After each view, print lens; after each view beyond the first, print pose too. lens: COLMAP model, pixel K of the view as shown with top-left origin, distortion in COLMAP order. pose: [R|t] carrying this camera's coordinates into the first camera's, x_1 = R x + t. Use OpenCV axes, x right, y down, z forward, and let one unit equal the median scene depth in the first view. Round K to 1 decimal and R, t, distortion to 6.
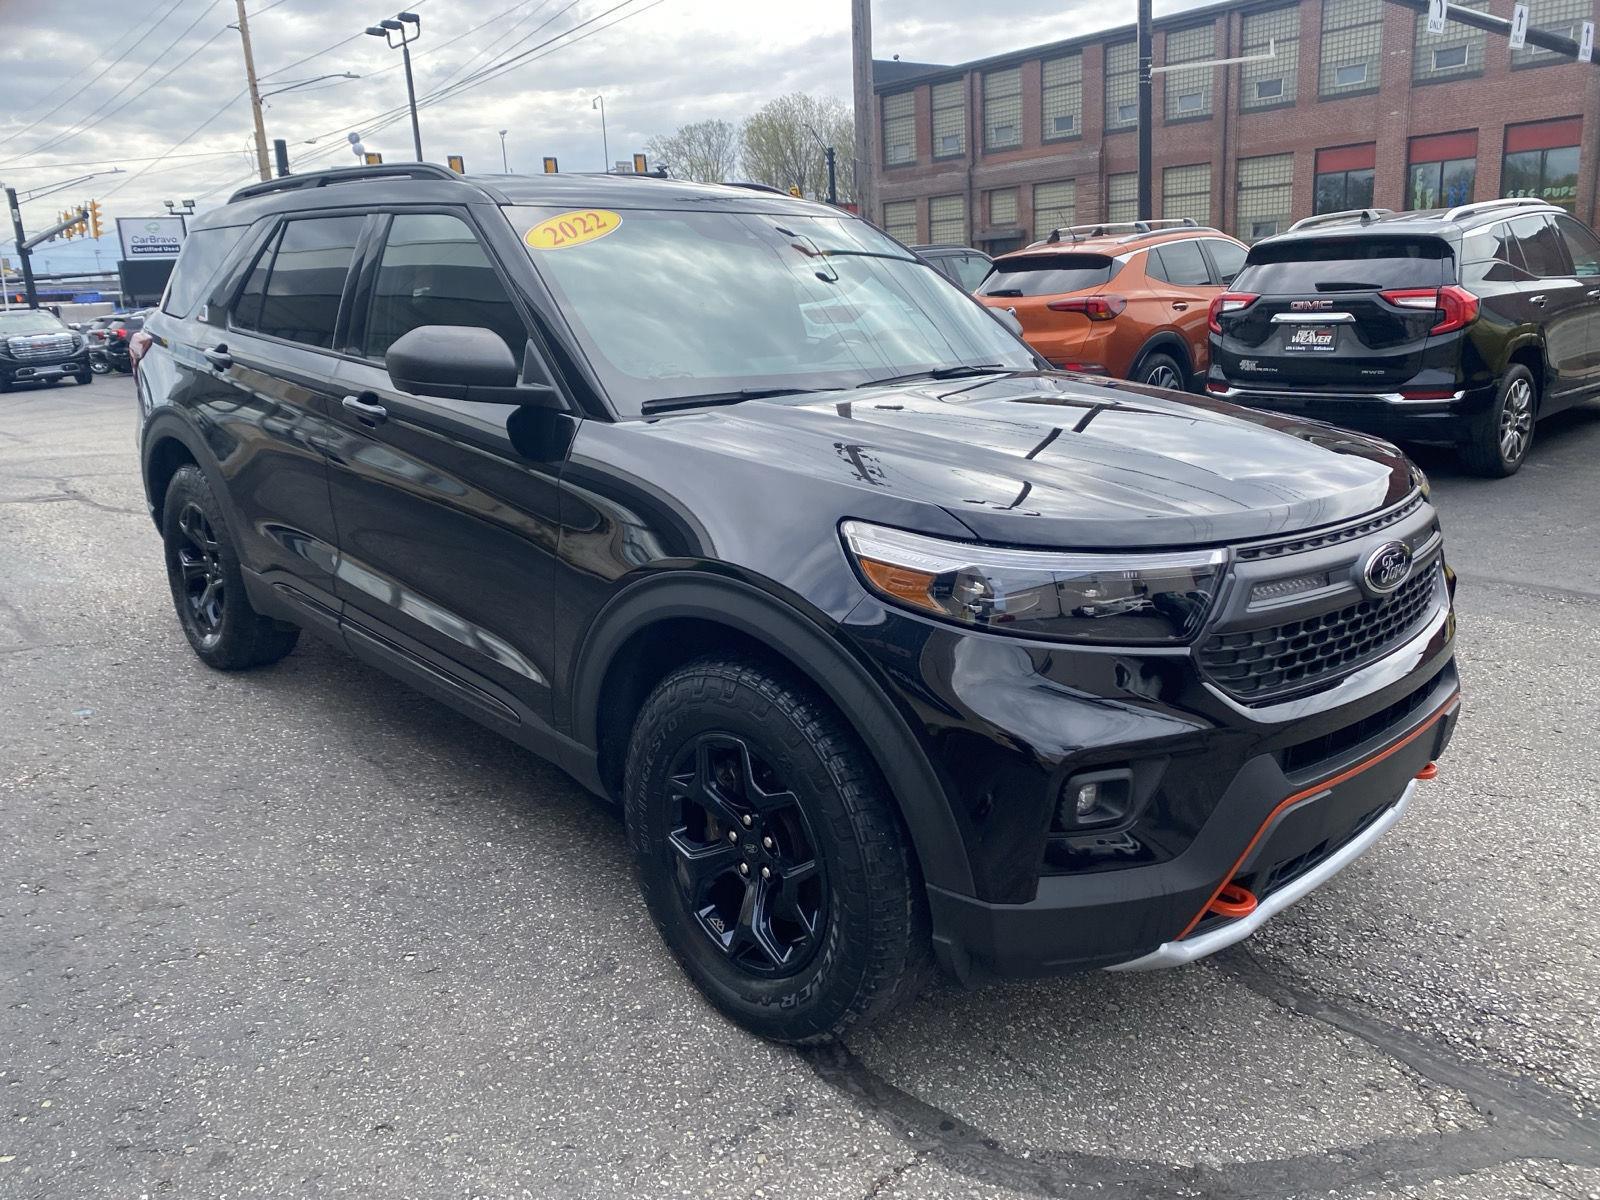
lens RADIAL K [[1223.1, 0, 778.4], [0, 1223.1, 595.5], [0, 0, 1]] dist [0.026180, -0.014646]
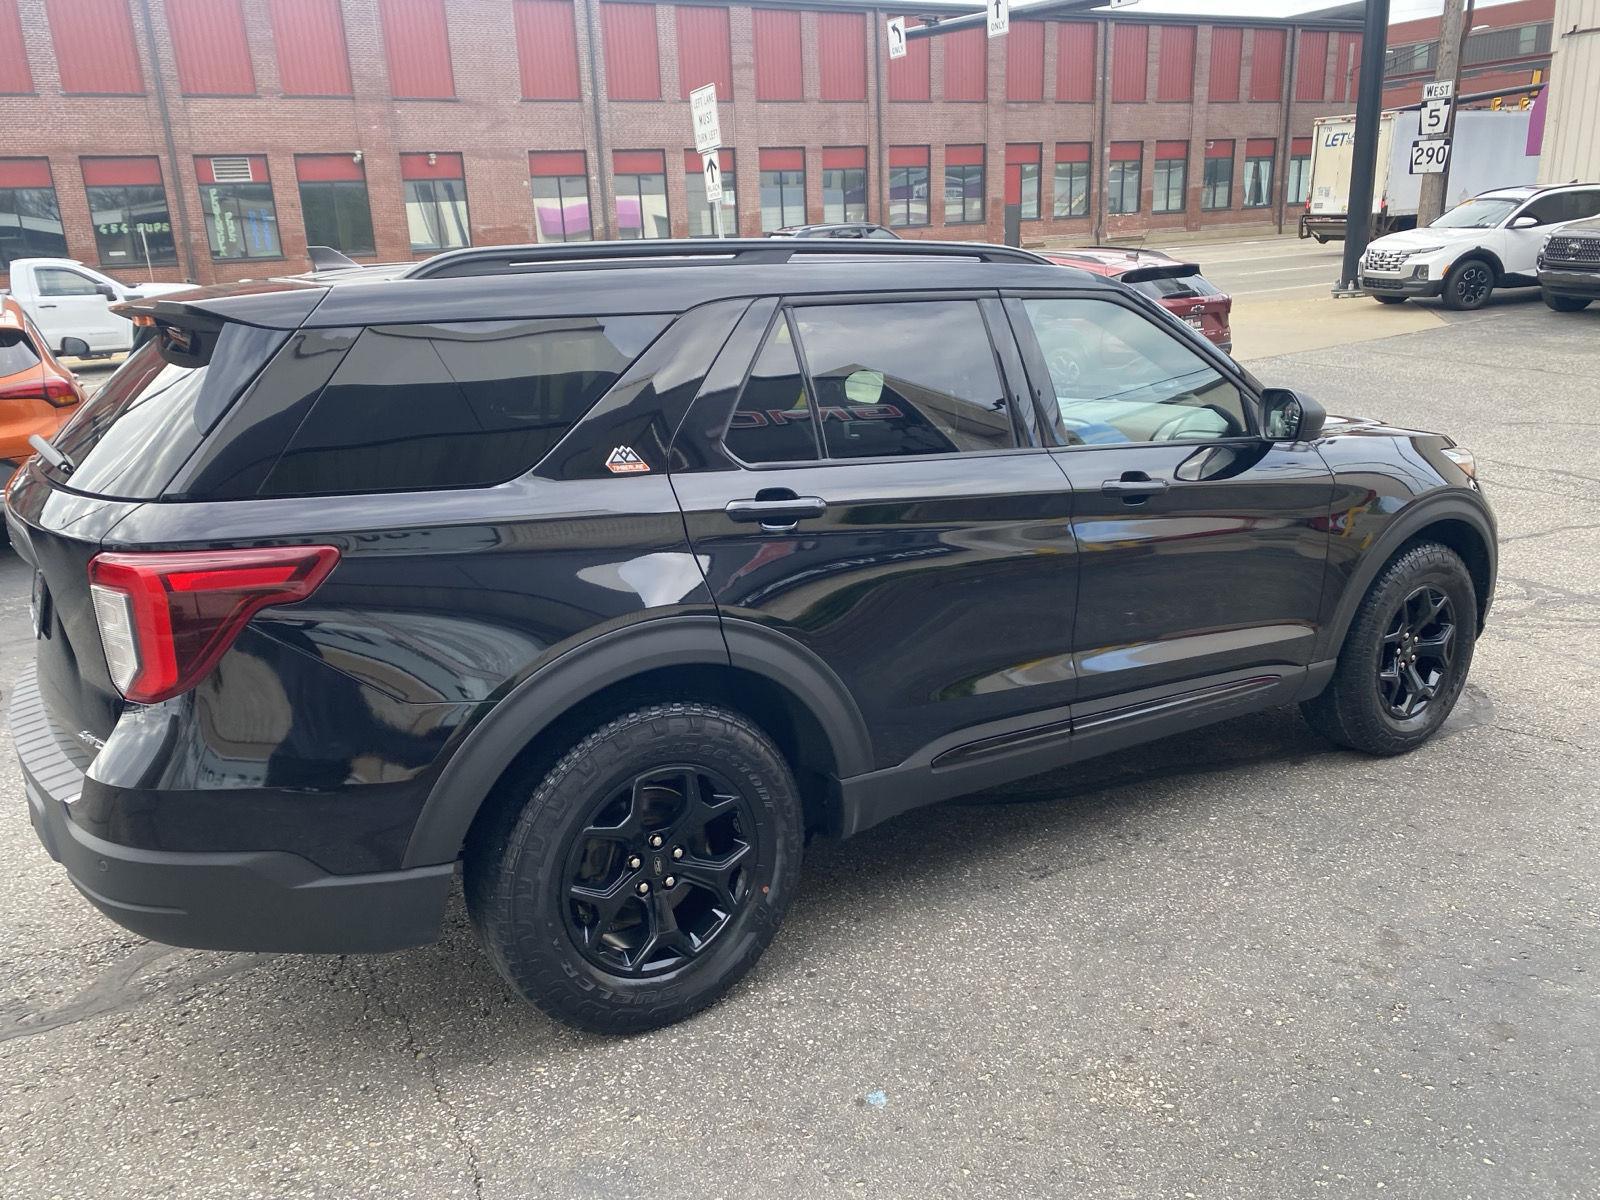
lens RADIAL K [[1223.1, 0, 790.4], [0, 1223.1, 607.4], [0, 0, 1]] dist [0.026180, -0.014646]
pose [[0.155927, -0.247318, 0.956306, -0.191752], [0.279867, 0.939536, 0.197348, -0.047160], [-0.947292, 0.236867, 0.215715, 0.148283]]
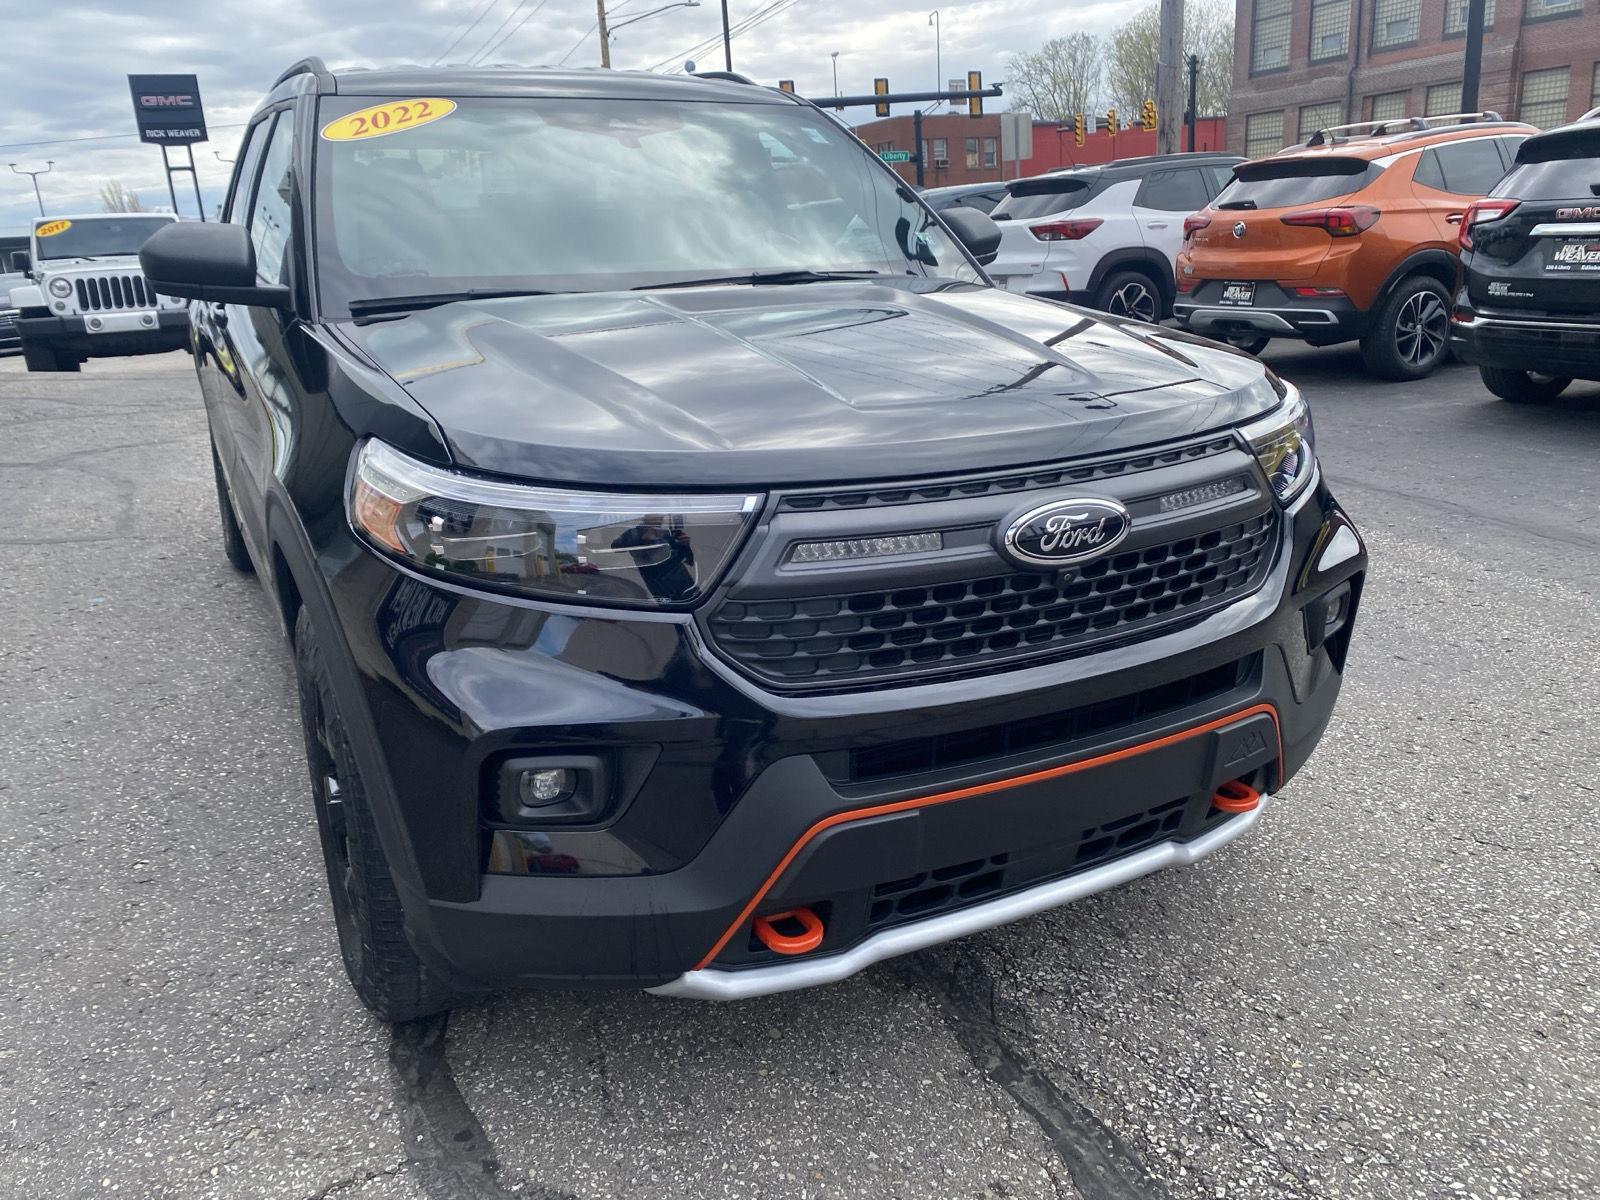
lens RADIAL K [[1223.1, 0, 781.1], [0, 1223.1, 598.0], [0, 0, 1]] dist [0.026180, -0.014646]
pose [[0.960131, 0.075191, -0.269247, 0.052377], [-0.059881, 0.996110, 0.064642, -0.001999], [0.273060, -0.045942, 0.960899, 0.021994]]
